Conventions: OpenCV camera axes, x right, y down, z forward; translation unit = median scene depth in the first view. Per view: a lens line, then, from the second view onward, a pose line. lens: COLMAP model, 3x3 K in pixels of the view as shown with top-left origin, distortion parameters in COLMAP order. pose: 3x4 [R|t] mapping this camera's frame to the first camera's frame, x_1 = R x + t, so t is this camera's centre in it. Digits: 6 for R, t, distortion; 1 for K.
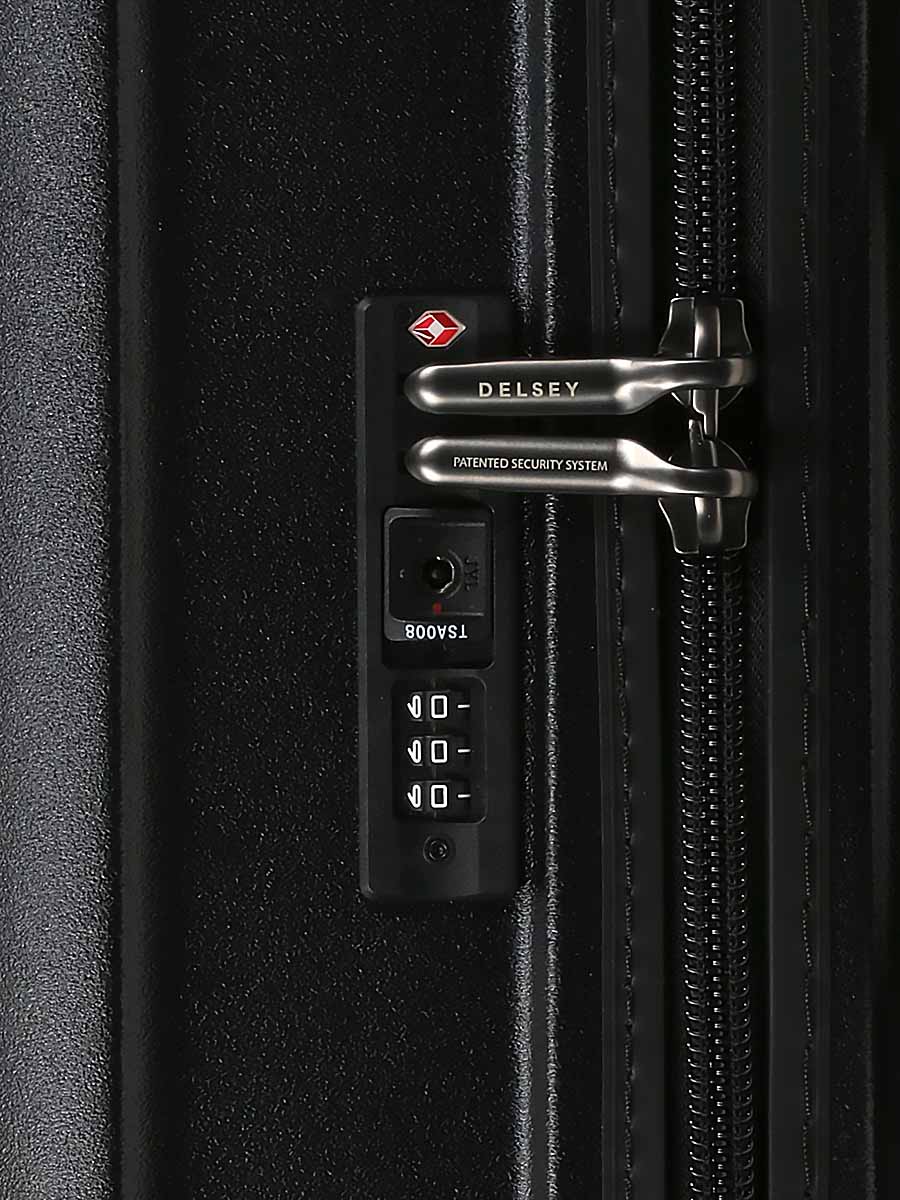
lens RADIAL K [[3536.3, 0, 449.9], [0, 3536.3, 598.2], [0, 0, 1]] dist [-0.105855, 0.000000]
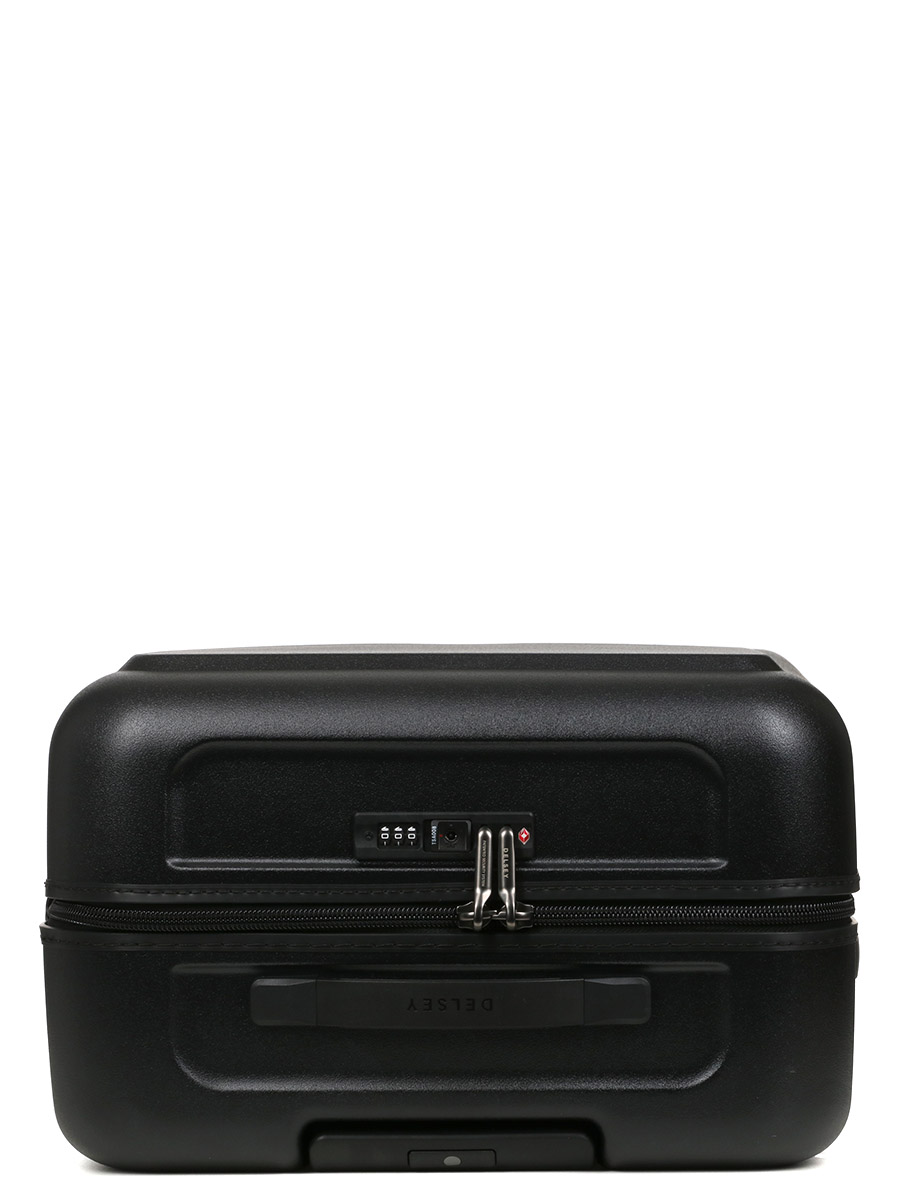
lens RADIAL K [[2691.7, 0, 449.4], [0, 2691.7, 600.1], [0, 0, 1]] dist [-0.259712, 0.000000]
pose [[-0.003489, 0.999225, -0.039205, -0.127467], [-0.999879, -0.004079, -0.014998, 0.034043], [-0.015146, 0.039148, 0.999119, -1.561847]]
